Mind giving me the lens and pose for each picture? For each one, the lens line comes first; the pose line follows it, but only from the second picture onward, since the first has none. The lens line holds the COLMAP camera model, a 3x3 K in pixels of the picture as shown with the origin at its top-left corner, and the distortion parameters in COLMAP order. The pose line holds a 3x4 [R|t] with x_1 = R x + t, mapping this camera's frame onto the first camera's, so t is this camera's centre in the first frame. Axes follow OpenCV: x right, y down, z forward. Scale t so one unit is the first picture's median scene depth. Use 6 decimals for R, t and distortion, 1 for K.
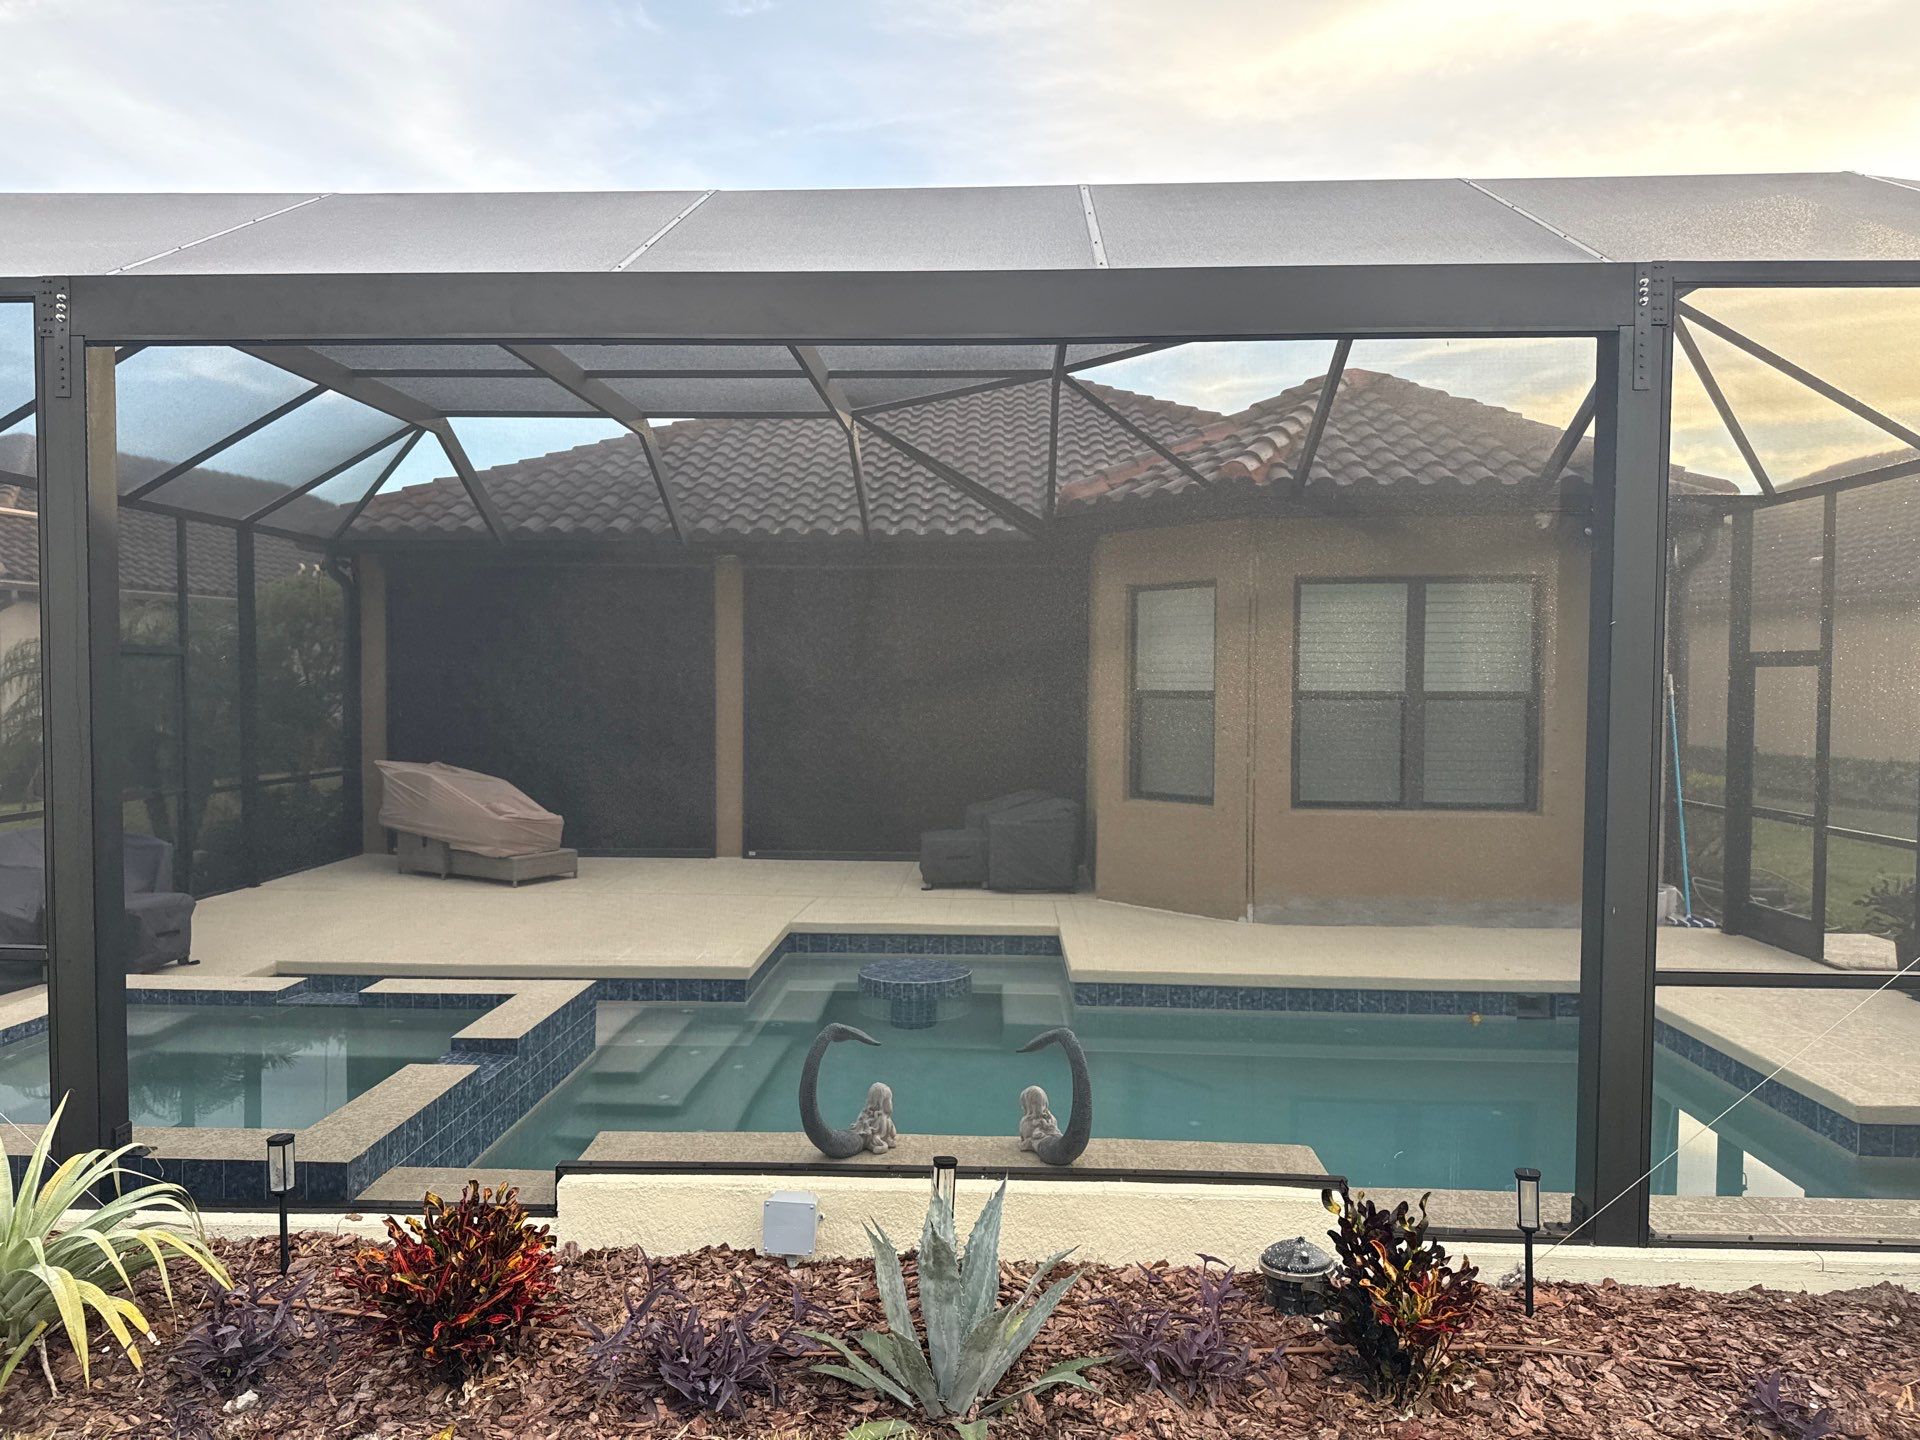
lens RADIAL K [[1356.3, 0, 964.6], [0, 1356.3, 722.0], [0, 0, 1]] dist [-0.003795, -0.009733]
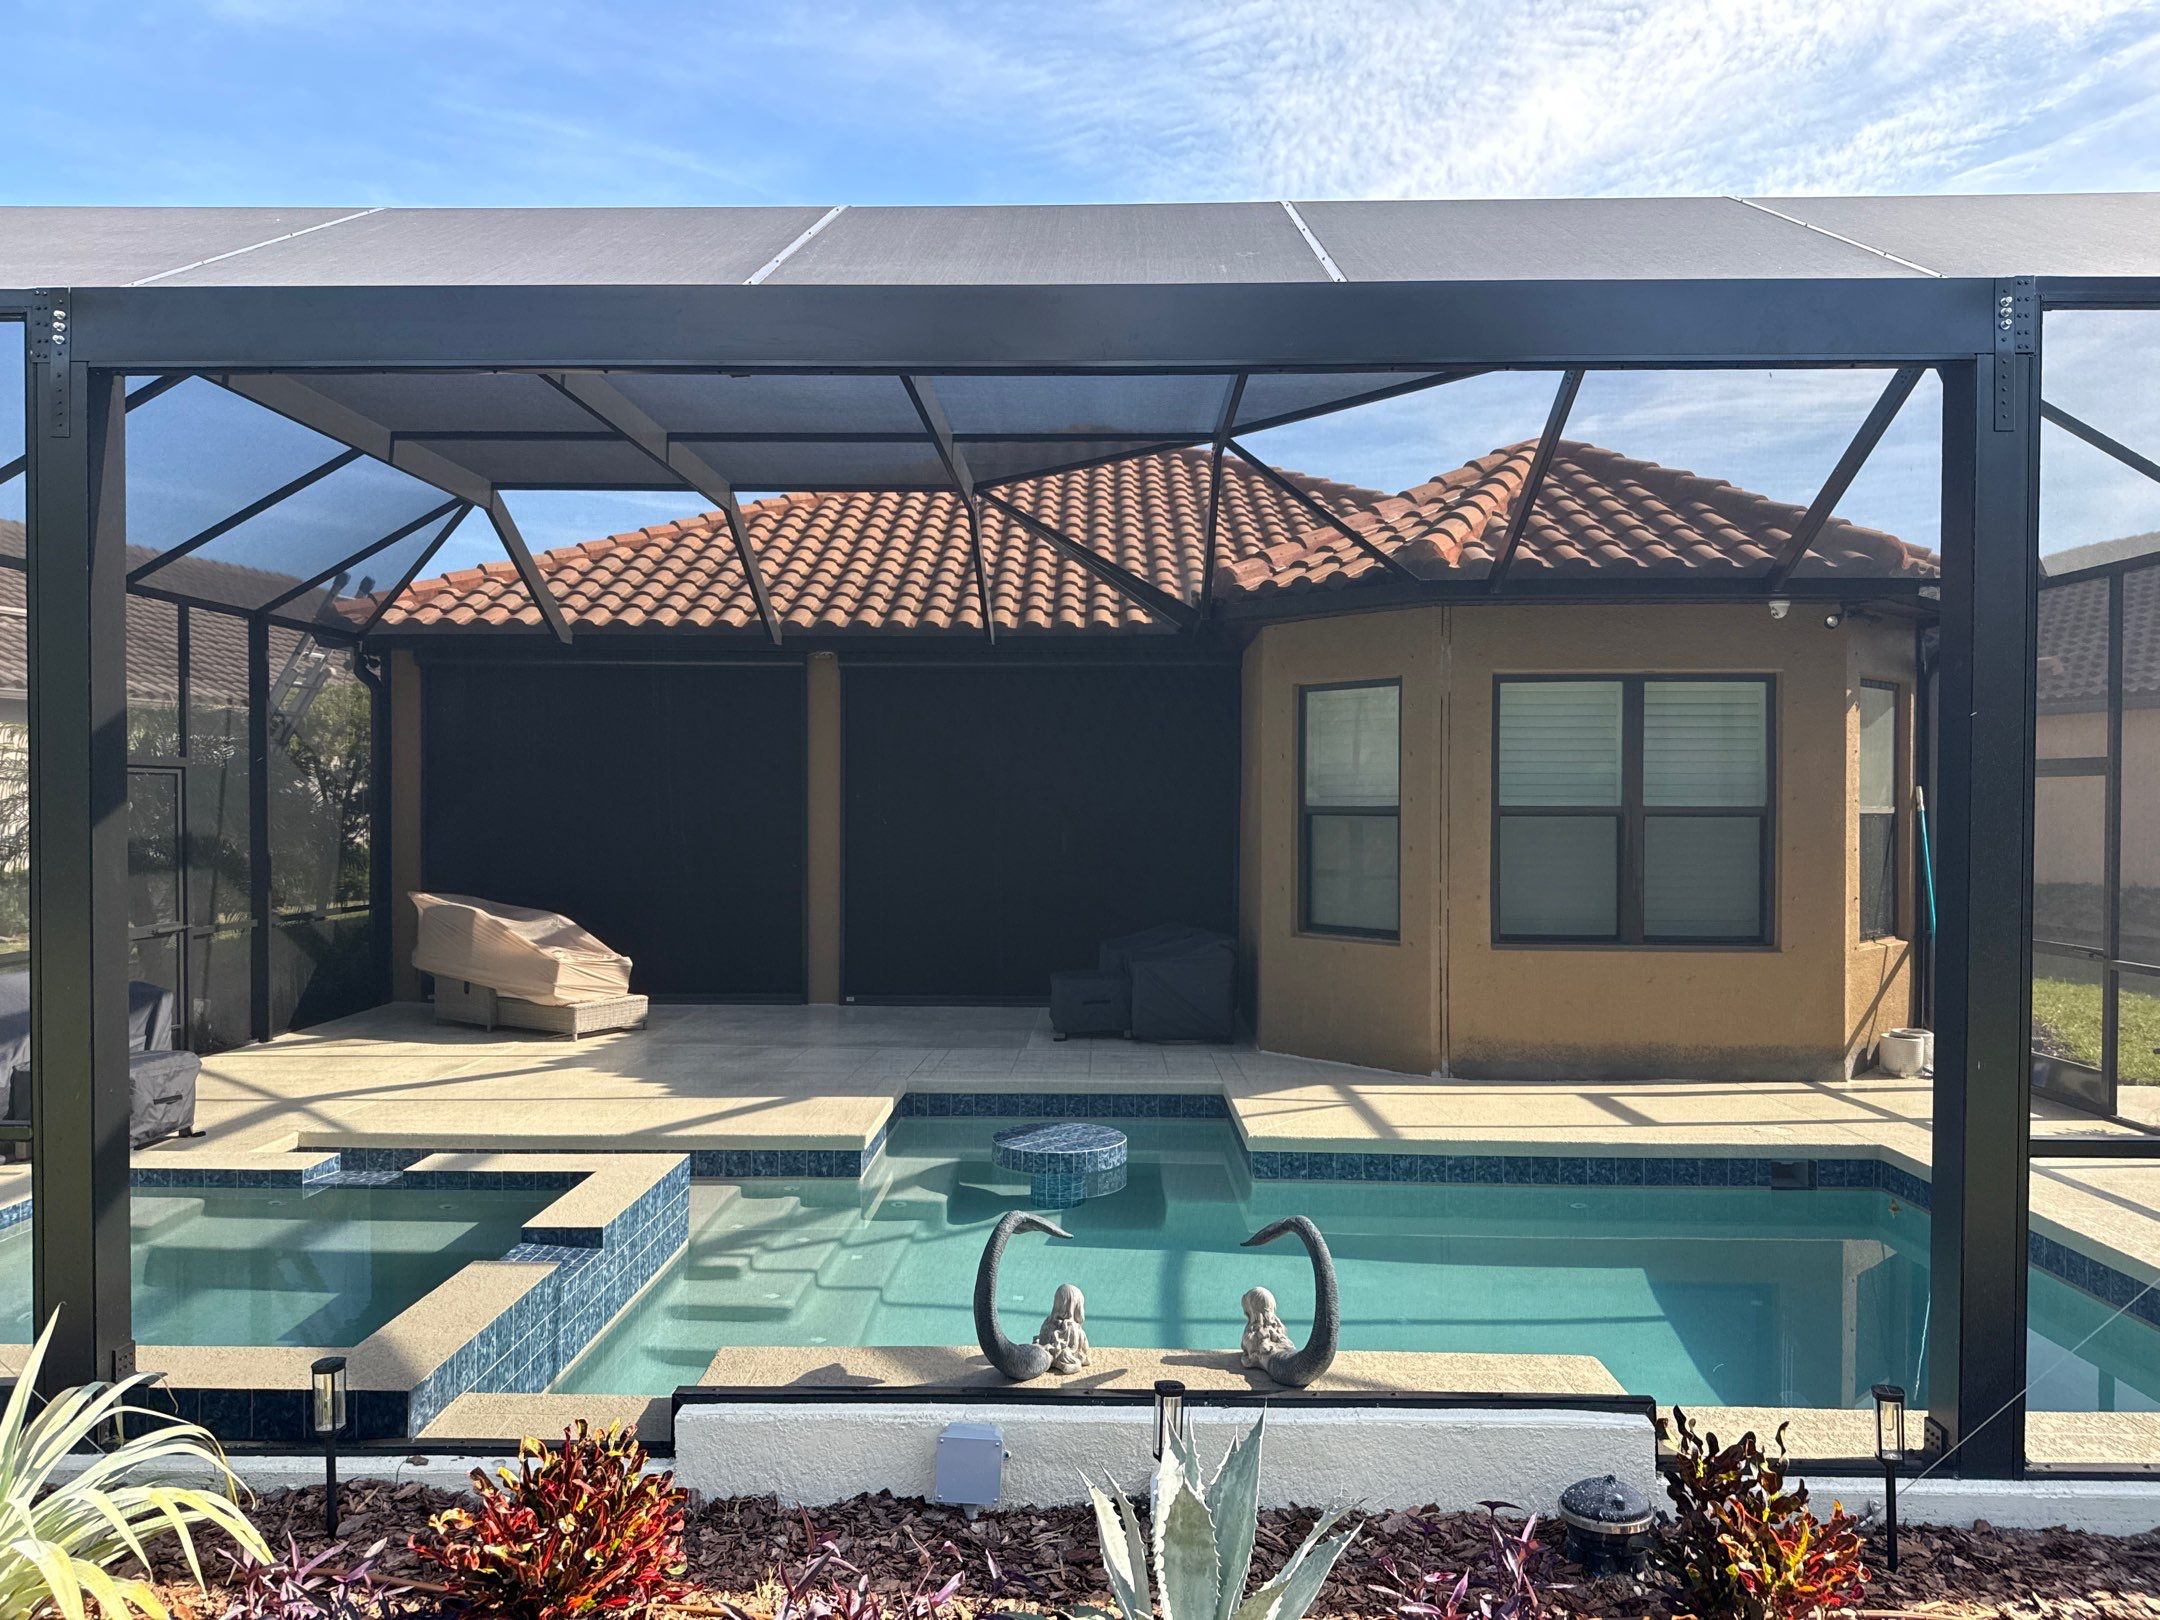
lens RADIAL K [[1525.8, 0, 1085.1], [0, 1525.8, 812.2], [0, 0, 1]] dist [-0.003795, -0.009733]
pose [[0.999800, -0.002564, 0.019819, -0.072001], [0.003046, 0.999699, -0.024327, 0.007078], [-0.019751, 0.024383, 0.999508, 0.083925]]
